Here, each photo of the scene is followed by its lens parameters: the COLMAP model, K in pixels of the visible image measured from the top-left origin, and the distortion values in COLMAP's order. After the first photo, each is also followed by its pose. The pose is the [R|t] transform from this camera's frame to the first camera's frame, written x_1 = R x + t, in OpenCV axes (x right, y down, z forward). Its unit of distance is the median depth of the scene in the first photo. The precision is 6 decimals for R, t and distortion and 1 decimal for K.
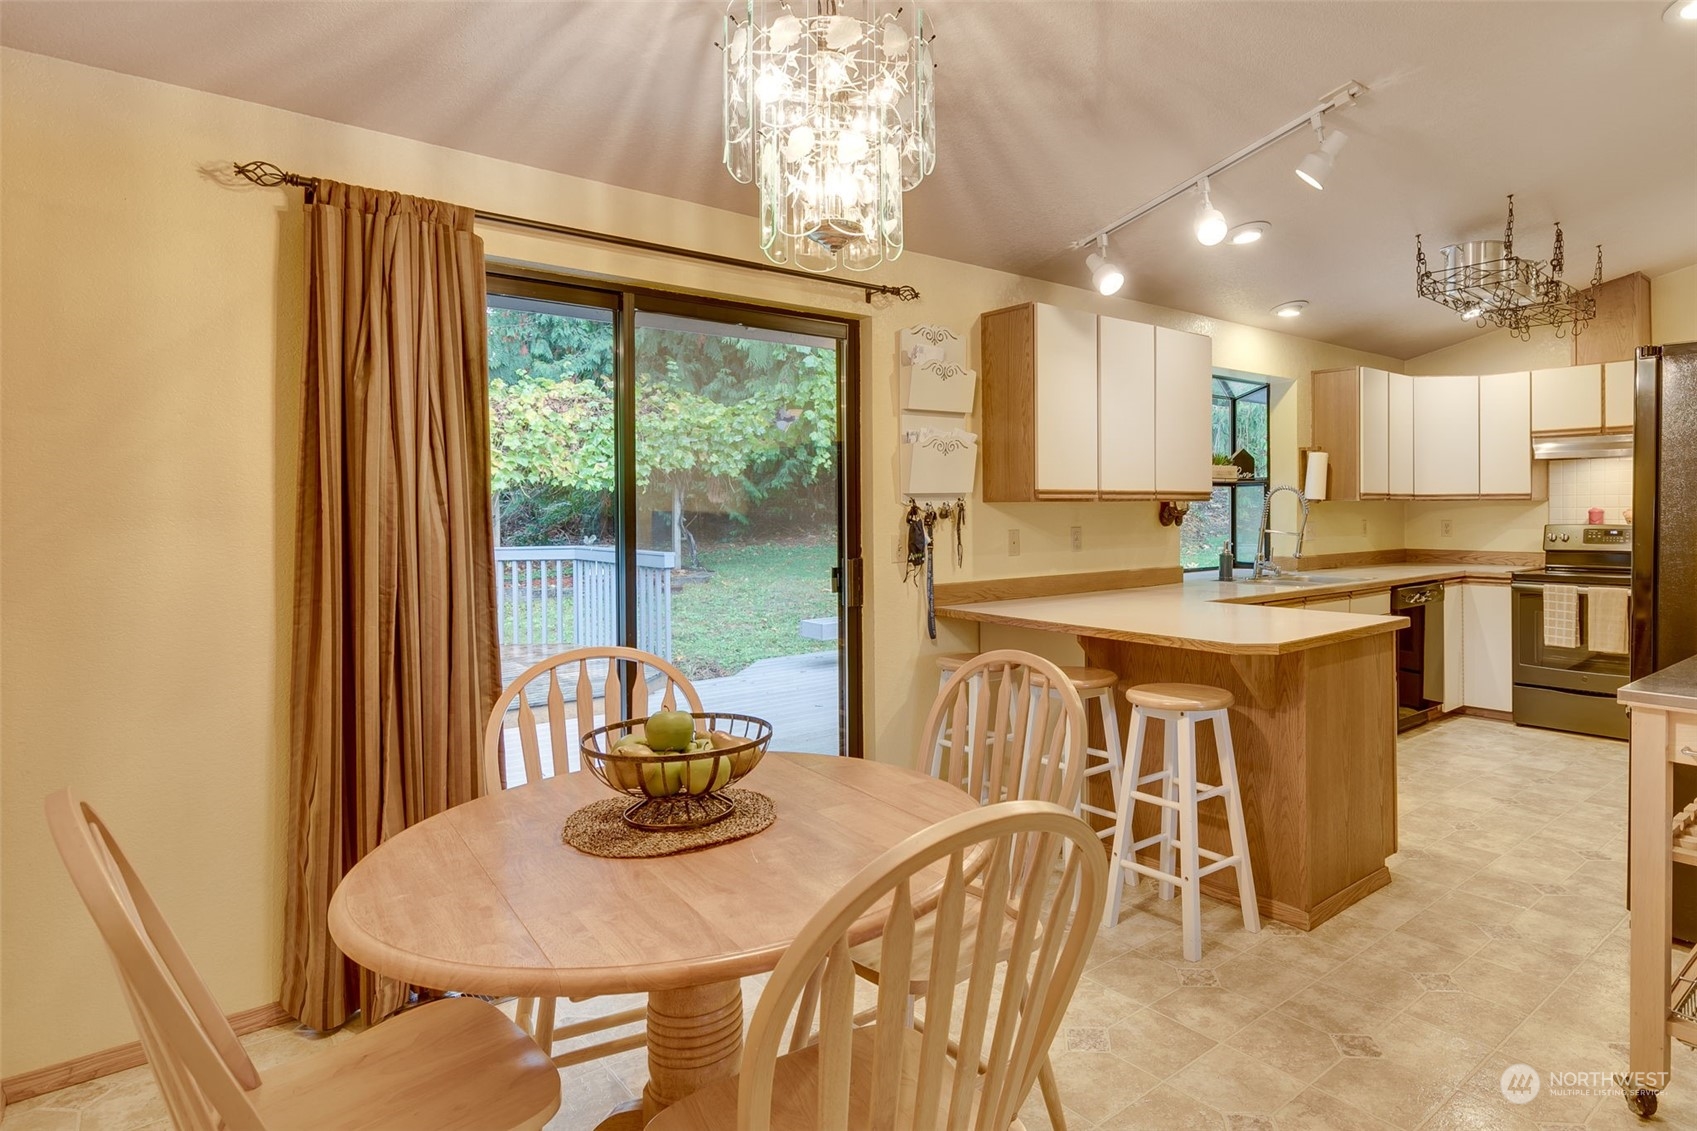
lens RADIAL K [[867.3, 0, 840.6], [0, 867.3, 523.4], [0, 0, 1]] dist [-0.001688, 0.000044]
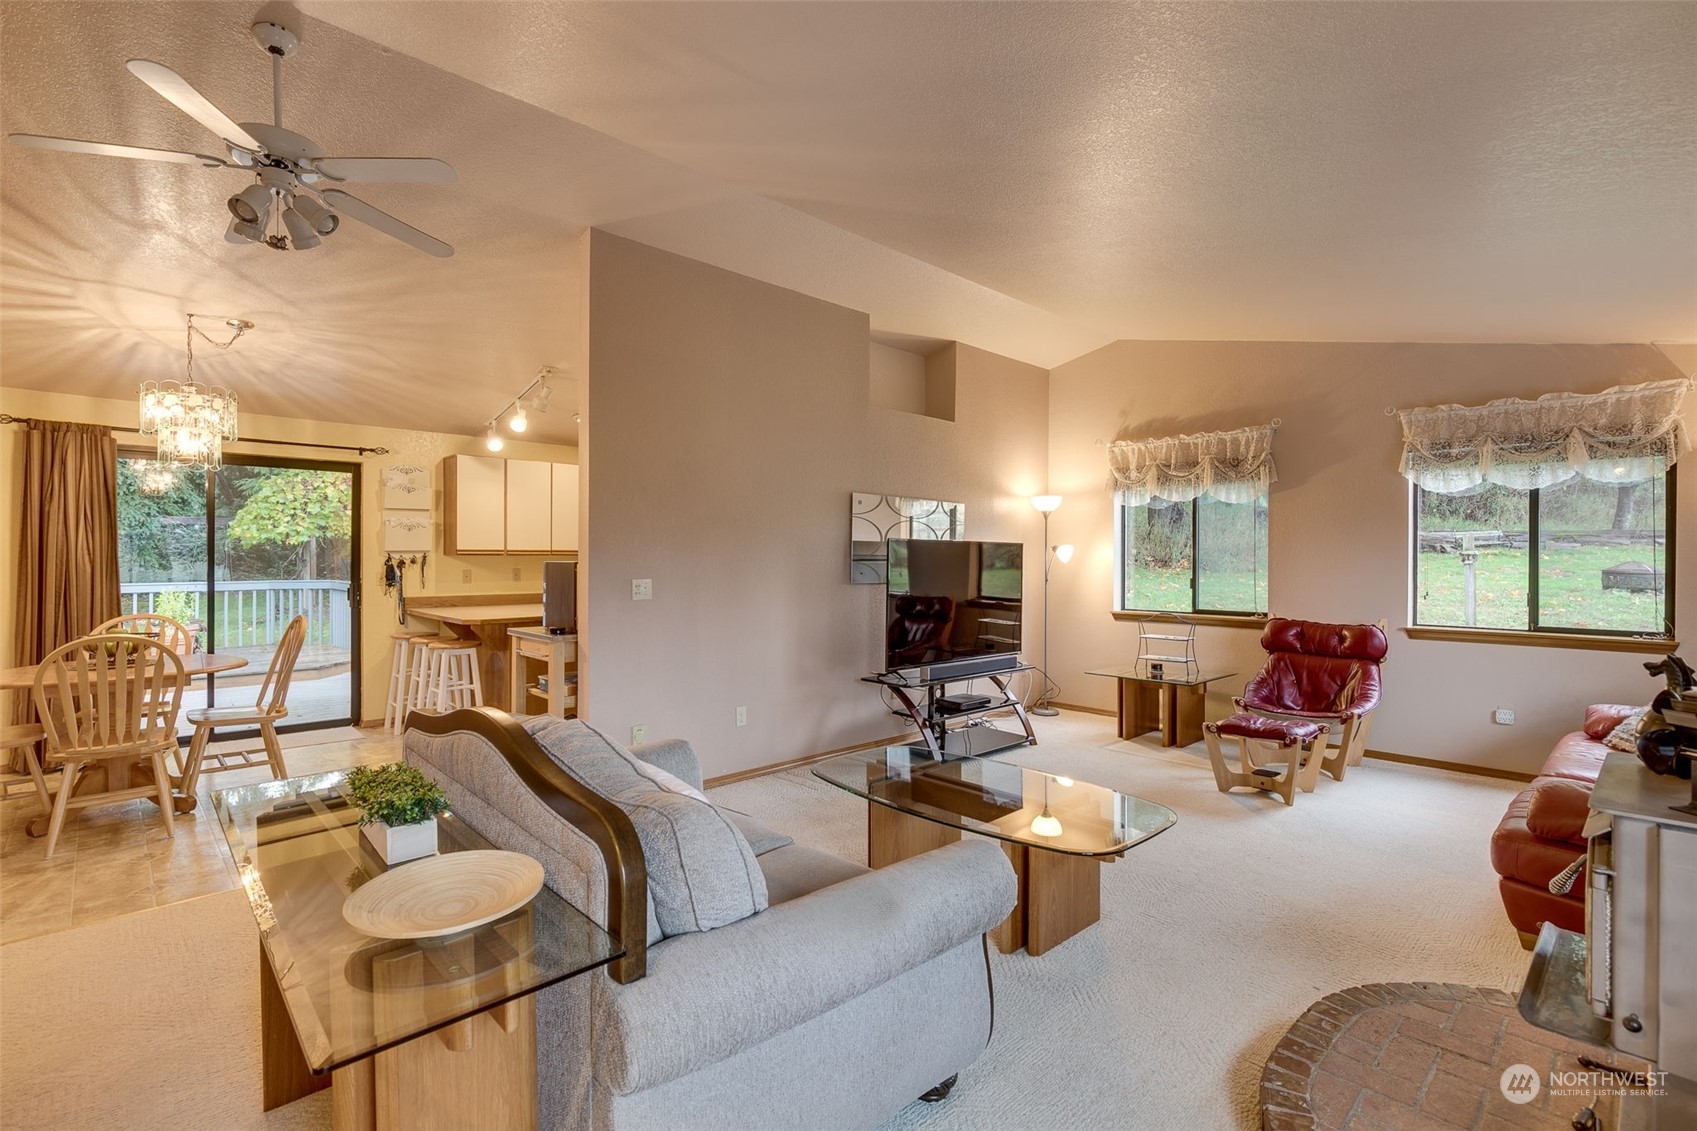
lens RADIAL K [[800.9, 0, 835.4], [0, 800.9, 565.8], [0, 0, 1]] dist [-0.000140, 0.001294]
pose [[0.999264, 0.009331, 0.037208, 1.037048], [-0.009194, 0.999950, -0.003829, -0.002291], [-0.037242, 0.003484, 0.999300, -0.871821]]
